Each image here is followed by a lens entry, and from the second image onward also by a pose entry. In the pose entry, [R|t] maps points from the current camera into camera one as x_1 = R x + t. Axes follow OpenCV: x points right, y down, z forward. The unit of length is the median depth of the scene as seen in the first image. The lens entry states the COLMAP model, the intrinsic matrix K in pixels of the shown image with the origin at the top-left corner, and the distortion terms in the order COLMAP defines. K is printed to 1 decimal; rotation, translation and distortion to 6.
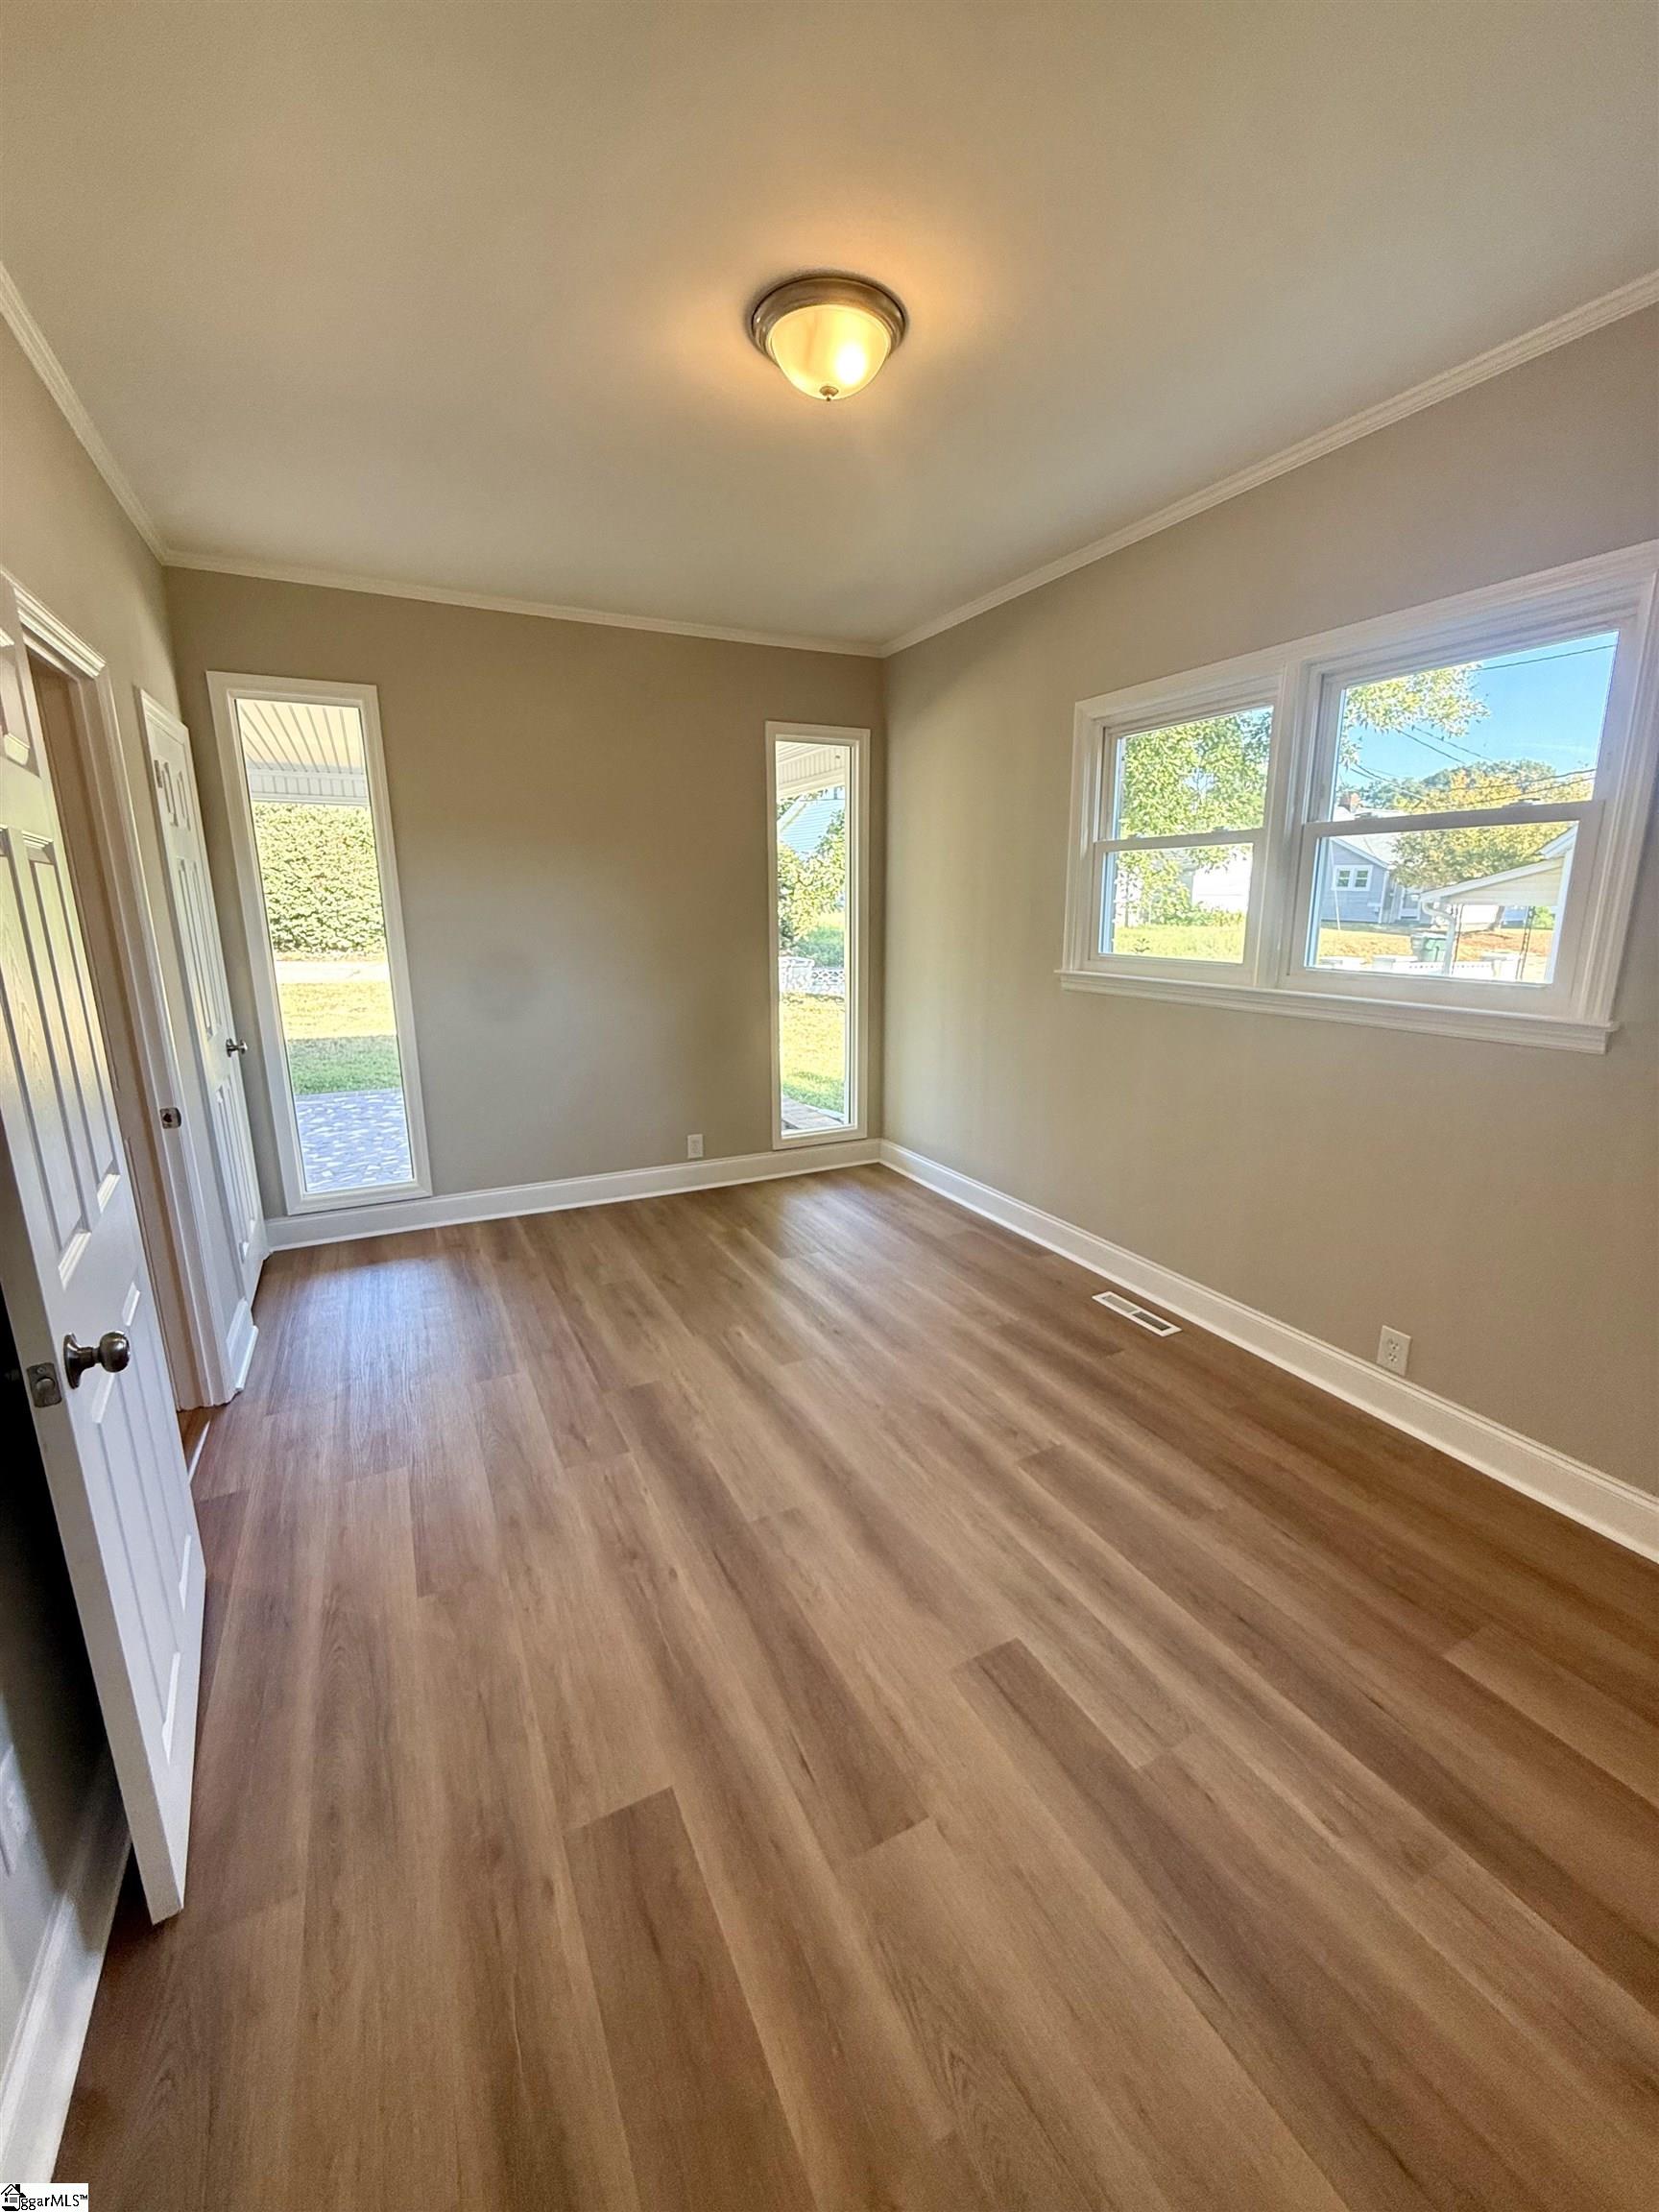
lens RADIAL K [[879.4, 0, 830.4], [0, 879.4, 1100.6], [0, 0, 1]] dist [0.000320, -0.000779]
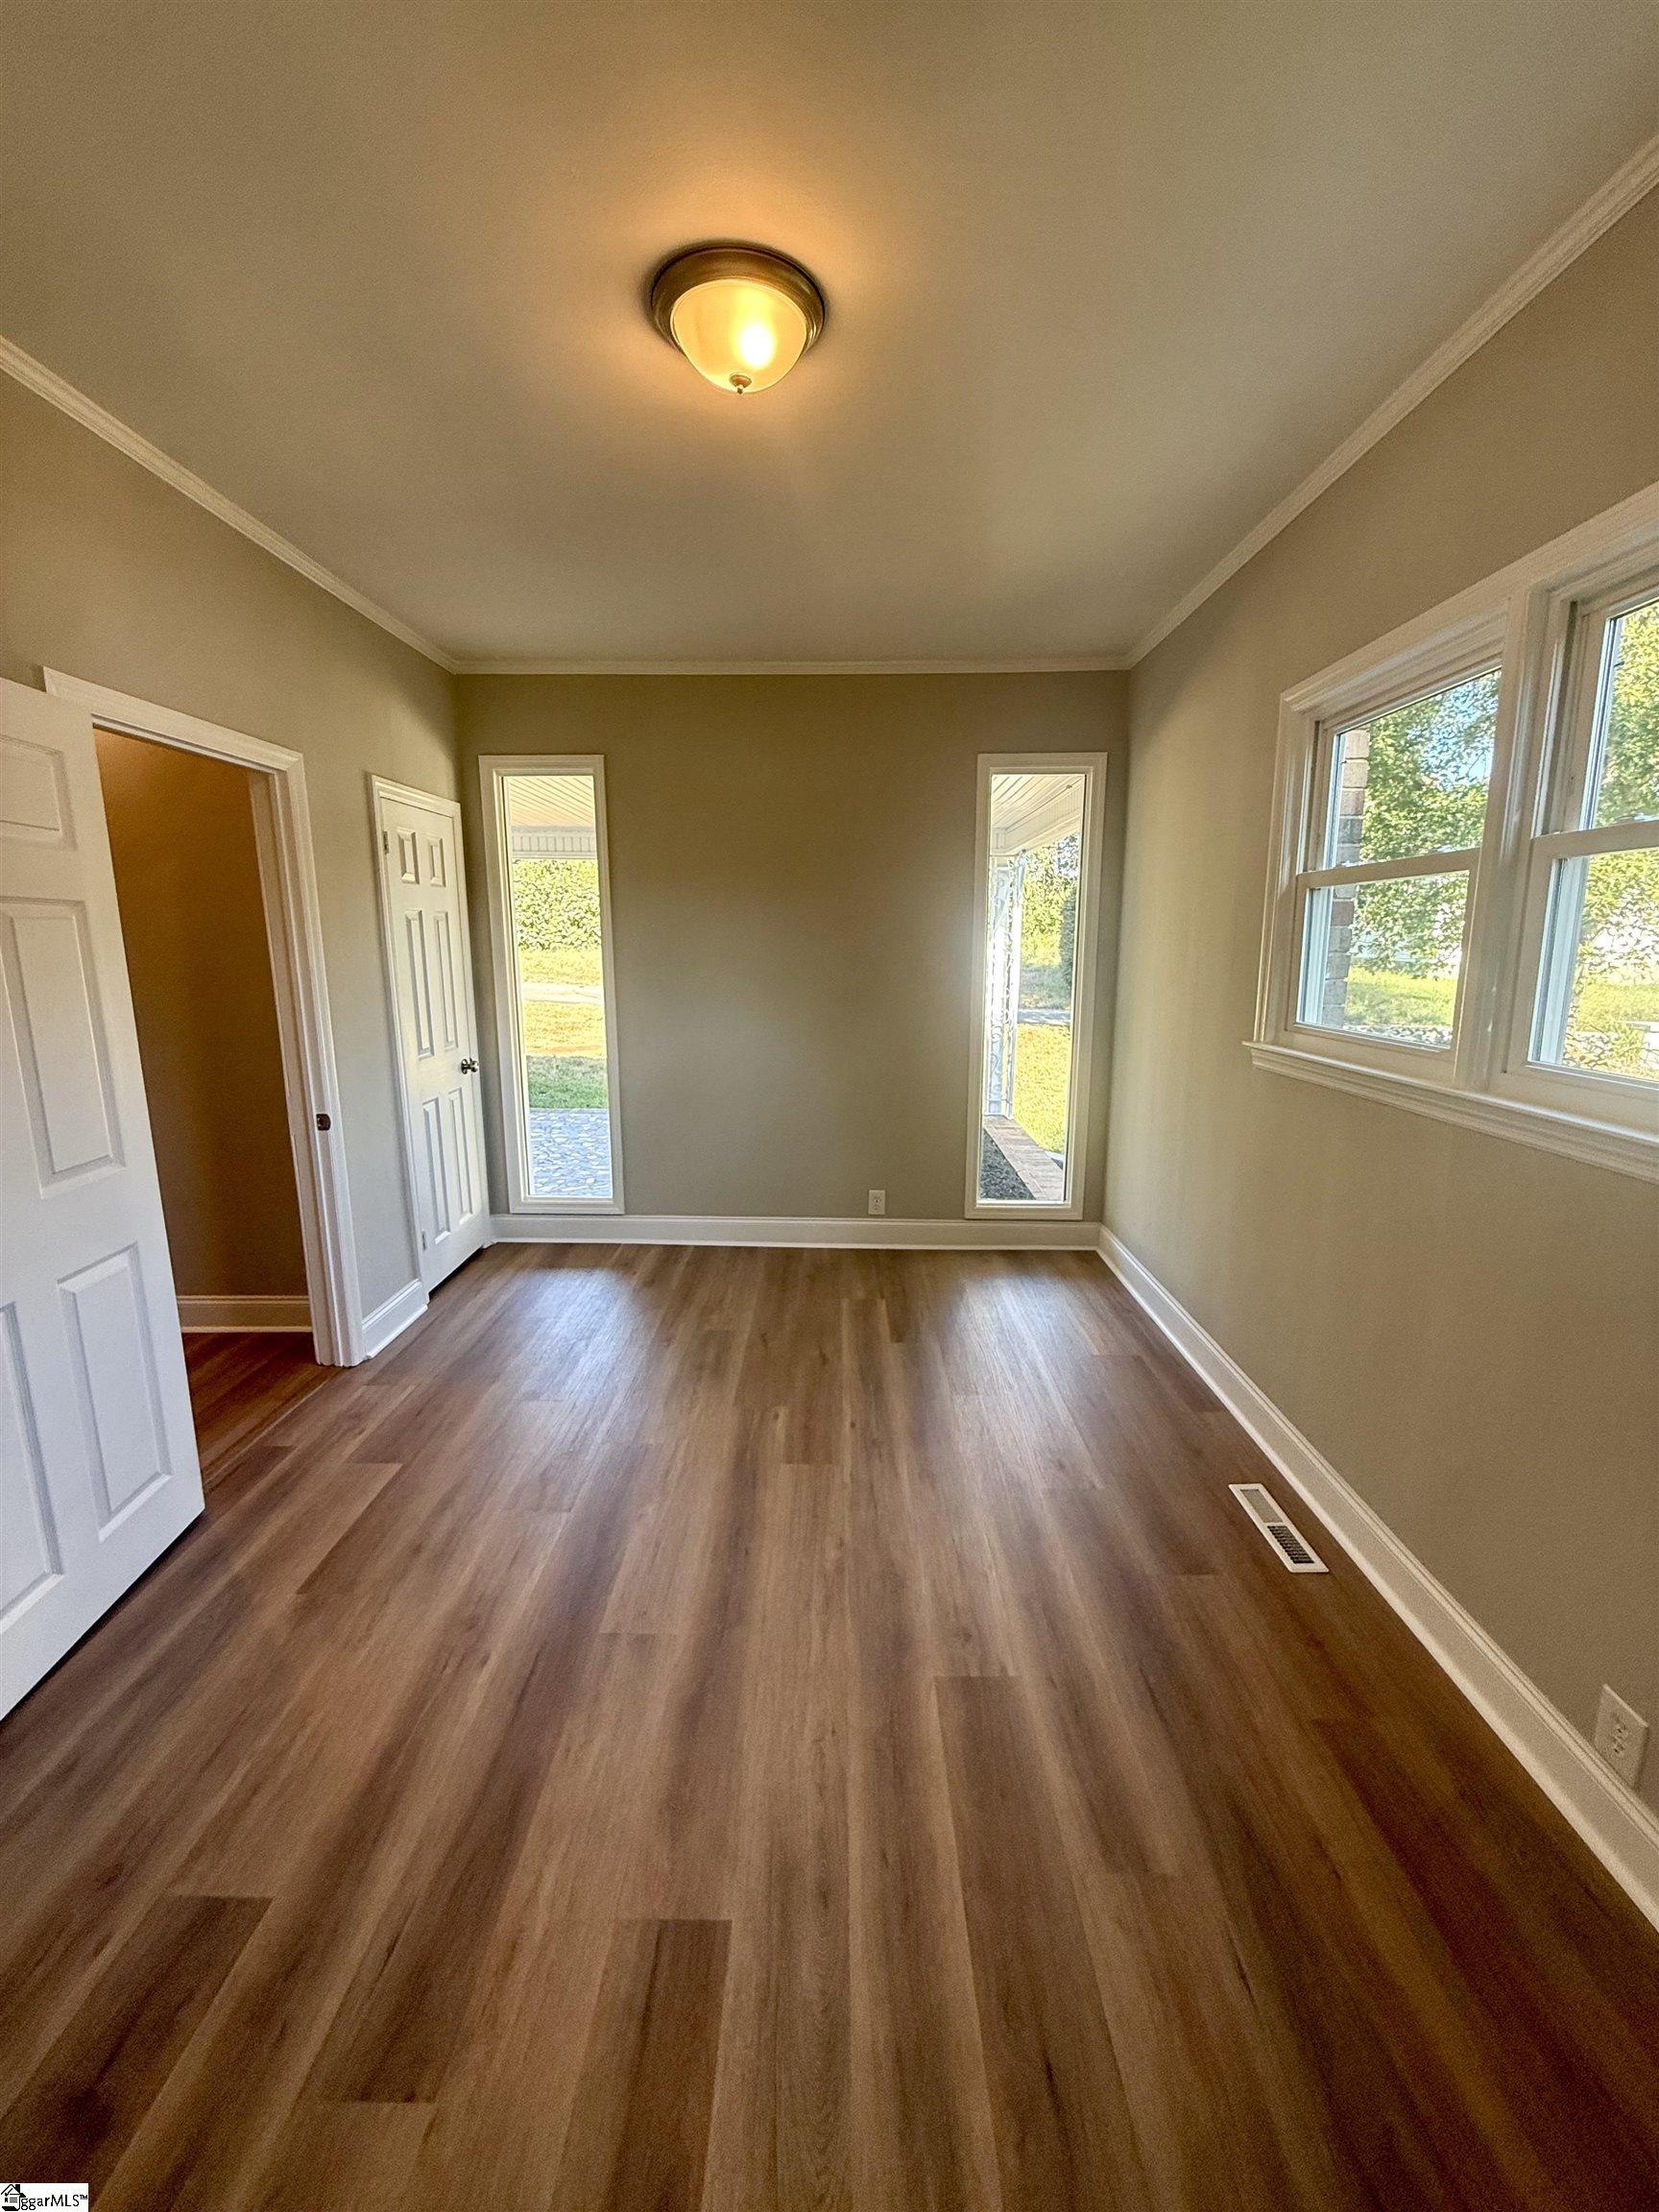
lens RADIAL K [[879.4, 0, 830.7], [0, 879.4, 1099.5], [0, 0, 1]] dist [0.000320, -0.000779]
pose [[0.886249, 0.088125, -0.454748, 0.278865], [-0.109448, 0.993777, -0.020718, -0.041443], [0.450092, 0.068133, 0.890379, 0.155485]]
